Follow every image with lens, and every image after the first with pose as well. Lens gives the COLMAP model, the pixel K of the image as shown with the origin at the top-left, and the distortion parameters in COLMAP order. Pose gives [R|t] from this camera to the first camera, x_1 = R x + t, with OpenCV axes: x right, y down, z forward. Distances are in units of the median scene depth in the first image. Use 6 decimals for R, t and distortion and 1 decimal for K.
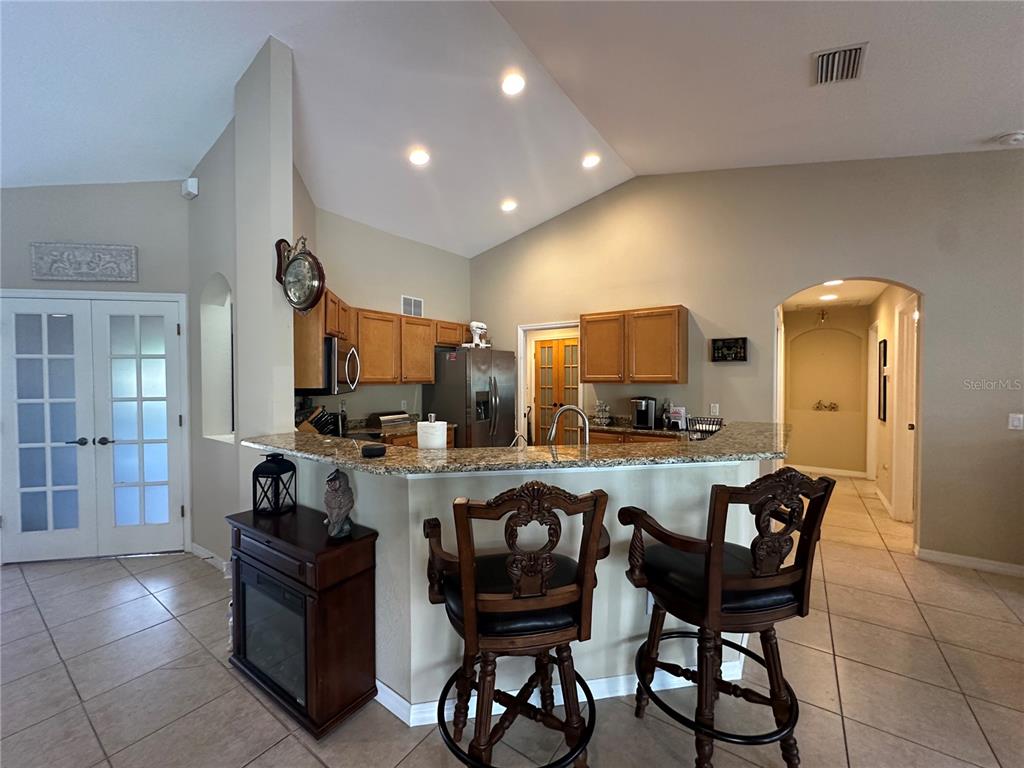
lens RADIAL K [[410.7, 0, 510.8], [0, 410.7, 386.4], [0, 0, 1]] dist [-0.006636, 0.001525]
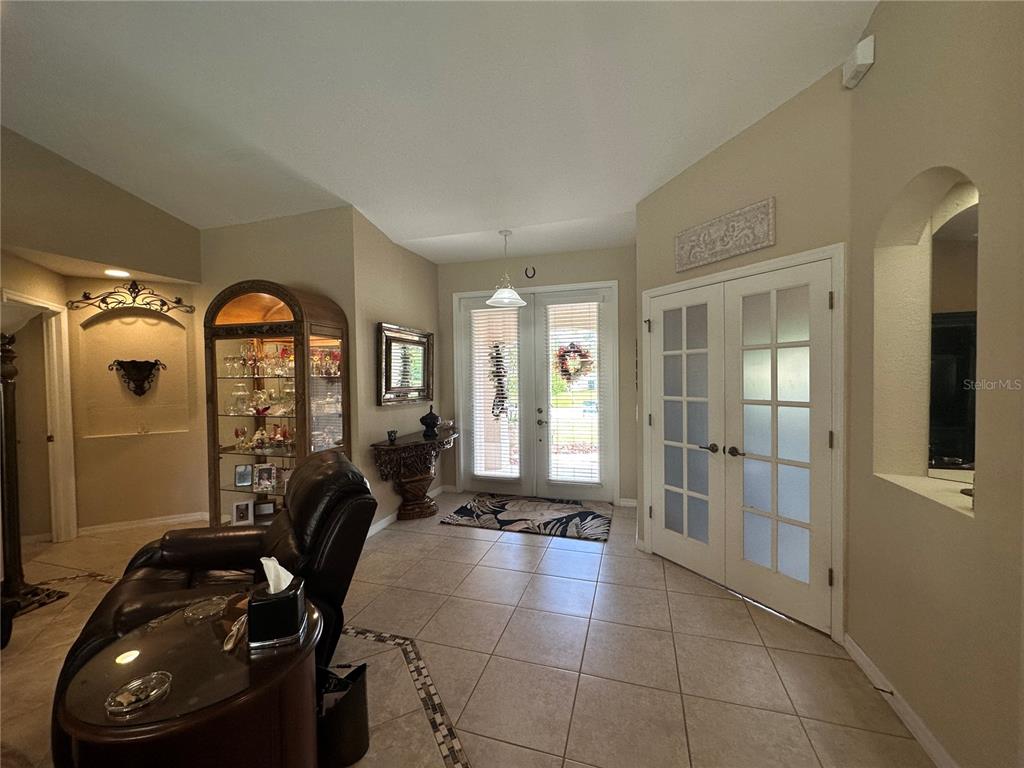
lens RADIAL K [[410.7, 0, 509.7], [0, 410.7, 384.4], [0, 0, 1]] dist [-0.006636, 0.001525]
pose [[0.309297, 0.022124, -0.950708, -0.349322], [-0.004680, 0.999753, 0.021742, -0.016614], [0.950954, -0.002276, 0.309324, 0.311626]]
